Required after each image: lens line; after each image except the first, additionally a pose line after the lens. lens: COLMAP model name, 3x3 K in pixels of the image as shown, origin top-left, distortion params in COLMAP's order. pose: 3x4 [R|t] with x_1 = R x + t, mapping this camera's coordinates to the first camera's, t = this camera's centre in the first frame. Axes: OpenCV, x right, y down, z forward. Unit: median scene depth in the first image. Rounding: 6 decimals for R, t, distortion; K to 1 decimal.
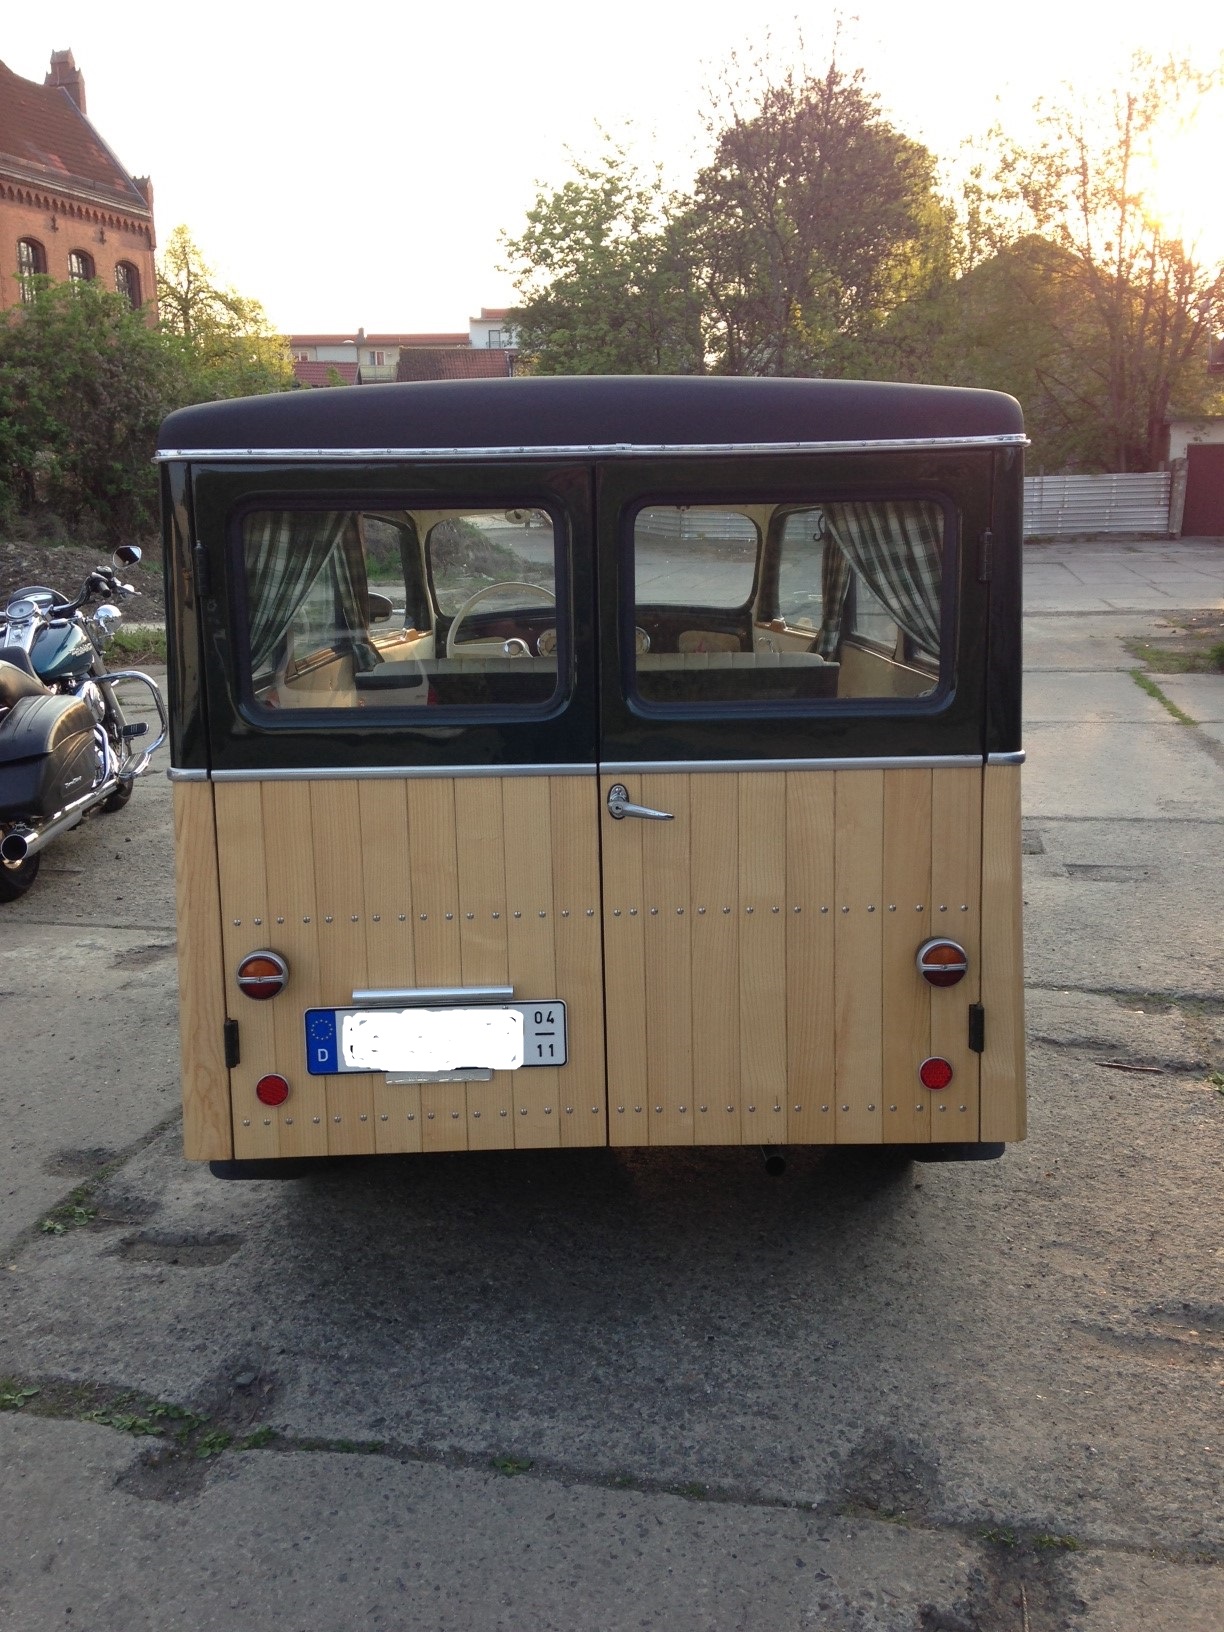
lens RADIAL K [[1570.0, 0, 612.0], [0, 1570.0, 816.0], [0, 0, 1]] dist [-0.003841, -0.001520]
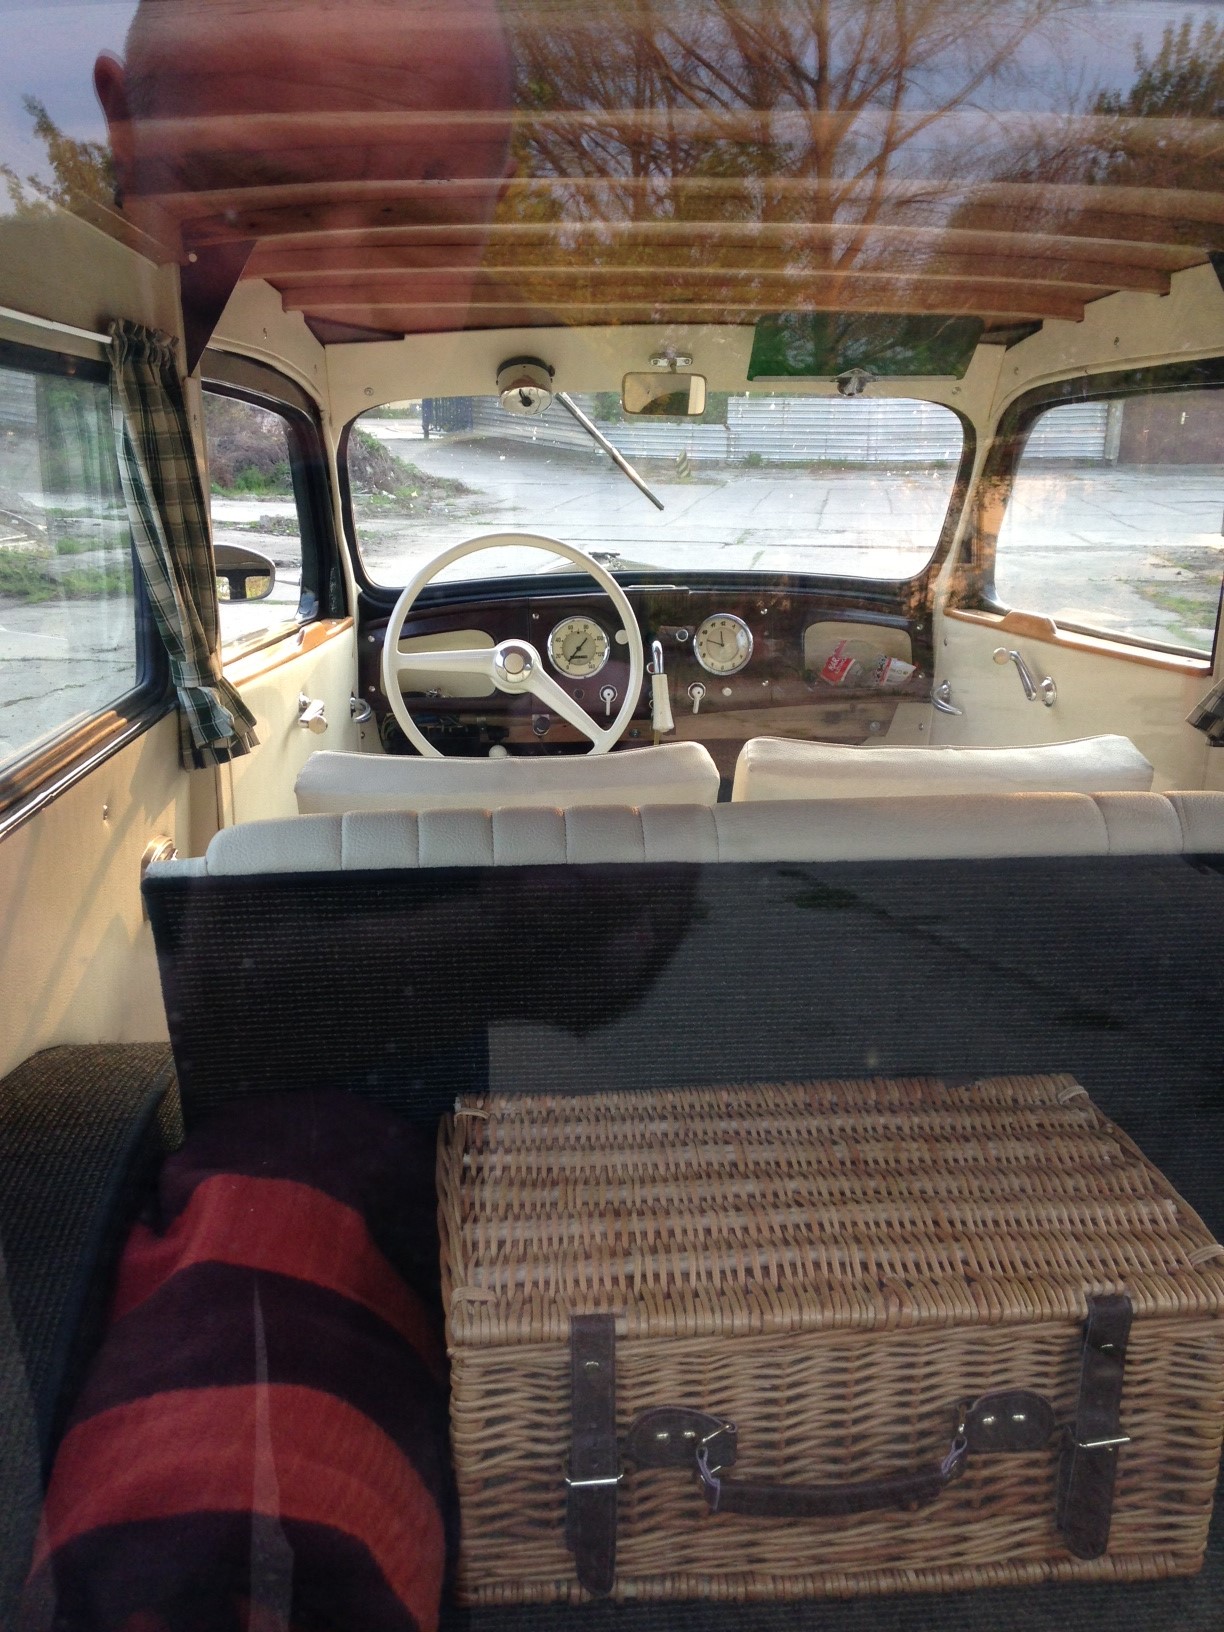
lens RADIAL K [[1570.0, 0, 612.0], [0, 1570.0, 816.0], [0, 0, 1]] dist [-0.003841, -0.001520]
pose [[0.997531, 0.005552, 0.070006, -0.063816], [-0.009126, 0.998665, 0.050844, -0.078500], [-0.069631, -0.051357, 0.996250, 0.463744]]
